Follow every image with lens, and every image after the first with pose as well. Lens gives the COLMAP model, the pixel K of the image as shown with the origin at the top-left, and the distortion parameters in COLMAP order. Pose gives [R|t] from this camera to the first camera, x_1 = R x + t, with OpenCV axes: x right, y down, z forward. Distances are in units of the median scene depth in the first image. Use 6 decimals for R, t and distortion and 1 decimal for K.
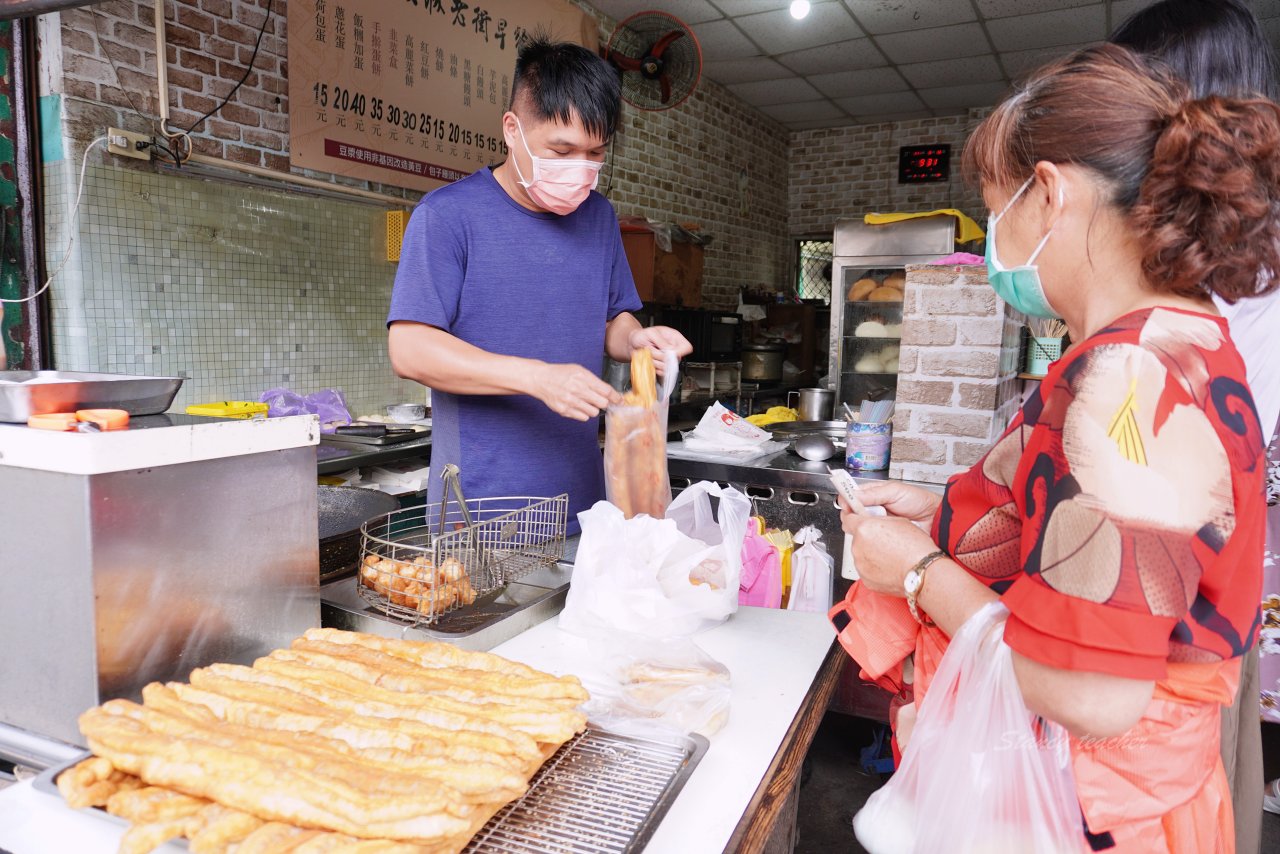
lens RADIAL K [[851.5, 0, 640.5], [0, 851.5, 425.7], [0, 0, 1]] dist [-0.039688, 0.027980]
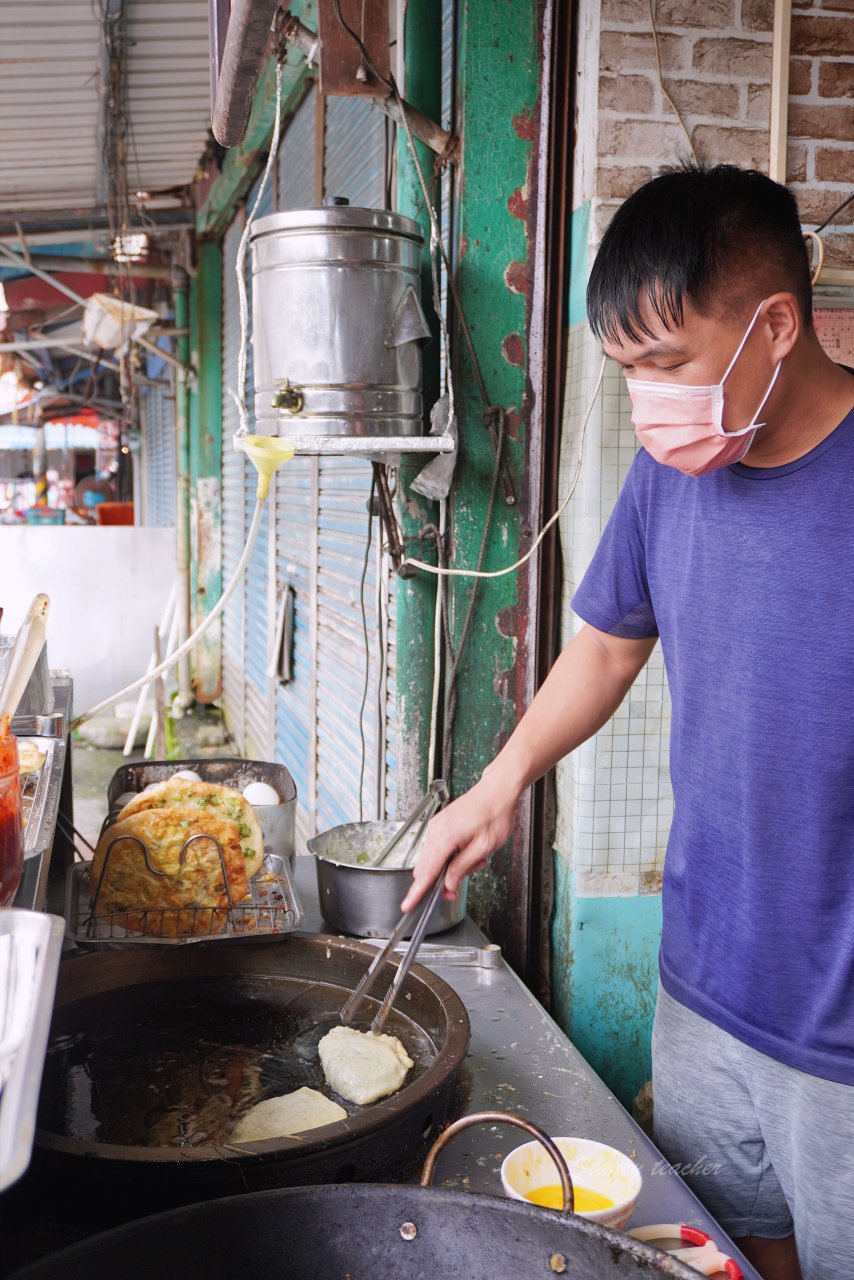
lens RADIAL K [[1275.6, 0, 403.2], [0, 1275.6, 639.1], [0, 0, 1]] dist [-0.006442, 0.003593]
pose [[0.587842, 0.088963, -0.804069, -0.053502], [-0.097122, 0.994507, 0.039029, -0.104455], [0.803125, 0.055150, 0.593253, 0.340929]]
